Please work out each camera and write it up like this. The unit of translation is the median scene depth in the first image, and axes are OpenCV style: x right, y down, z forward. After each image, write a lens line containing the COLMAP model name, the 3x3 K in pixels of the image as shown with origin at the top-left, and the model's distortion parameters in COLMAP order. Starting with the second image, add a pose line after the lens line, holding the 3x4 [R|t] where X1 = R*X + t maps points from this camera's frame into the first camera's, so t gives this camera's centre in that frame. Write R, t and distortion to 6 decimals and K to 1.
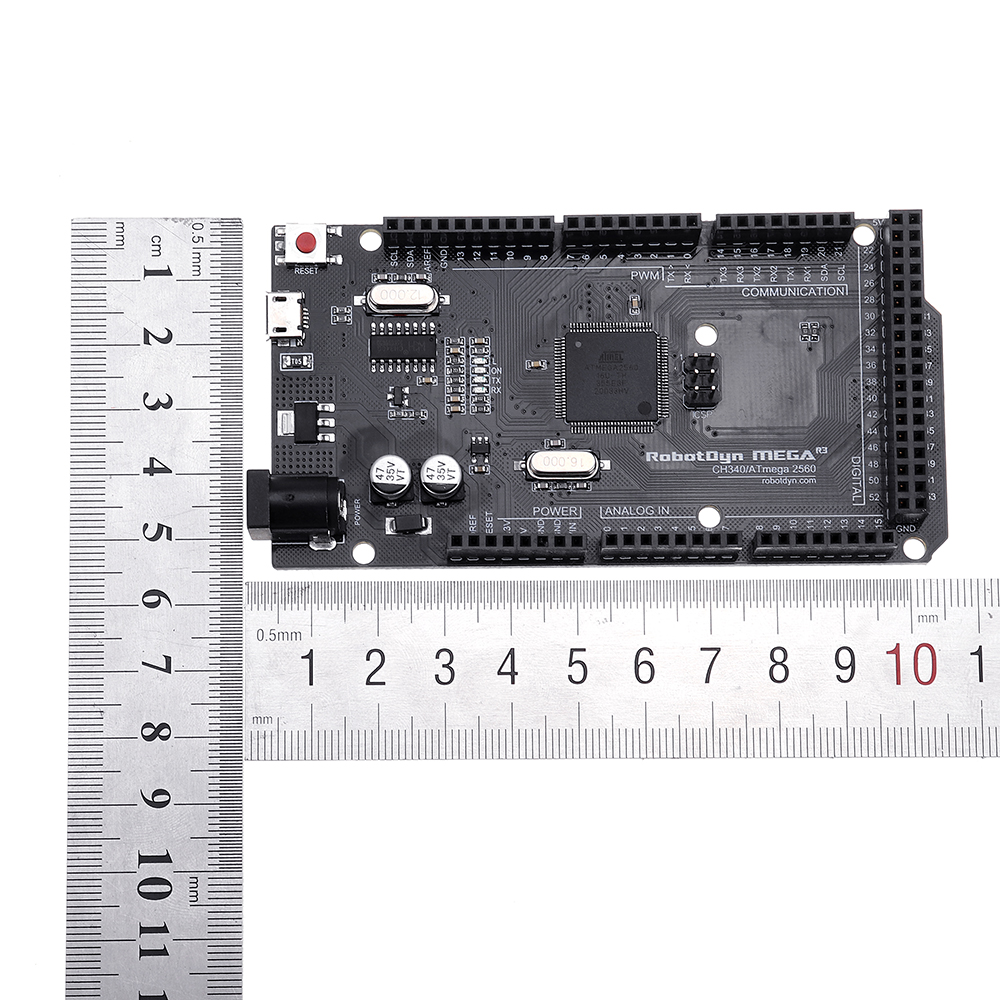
lens RADIAL K [[3308.4, 0, 500.0], [0, 3308.4, 500.0], [0, 0, 1]] dist [0.102560, 0.785834]
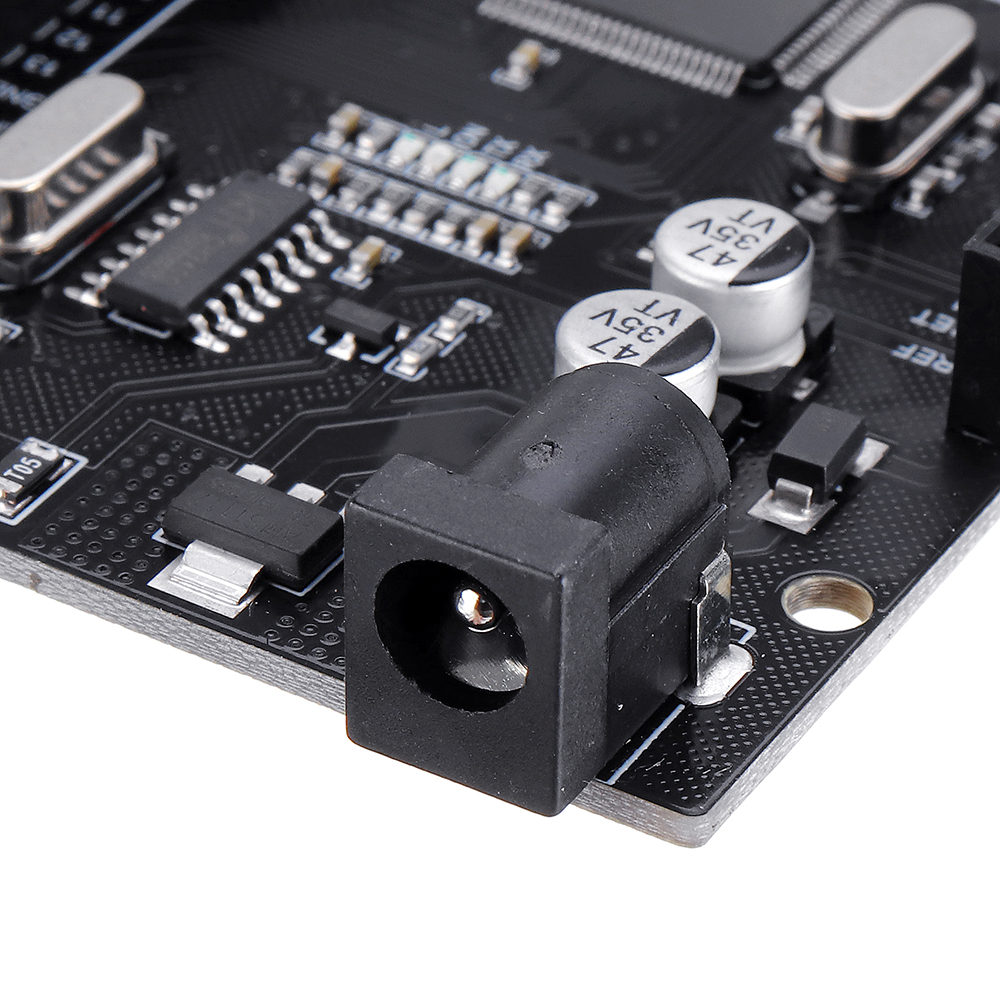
lens RADIAL K [[5759.3, 0, 500.0], [0, 5759.3, 500.0], [0, 0, 1]] dist [-0.108899, 3.213196]
pose [[0.521119, -0.491611, 0.697677, -0.349258], [0.834548, 0.464747, -0.295872, 0.118864], [-0.178789, 0.736430, 0.652461, 0.713320]]
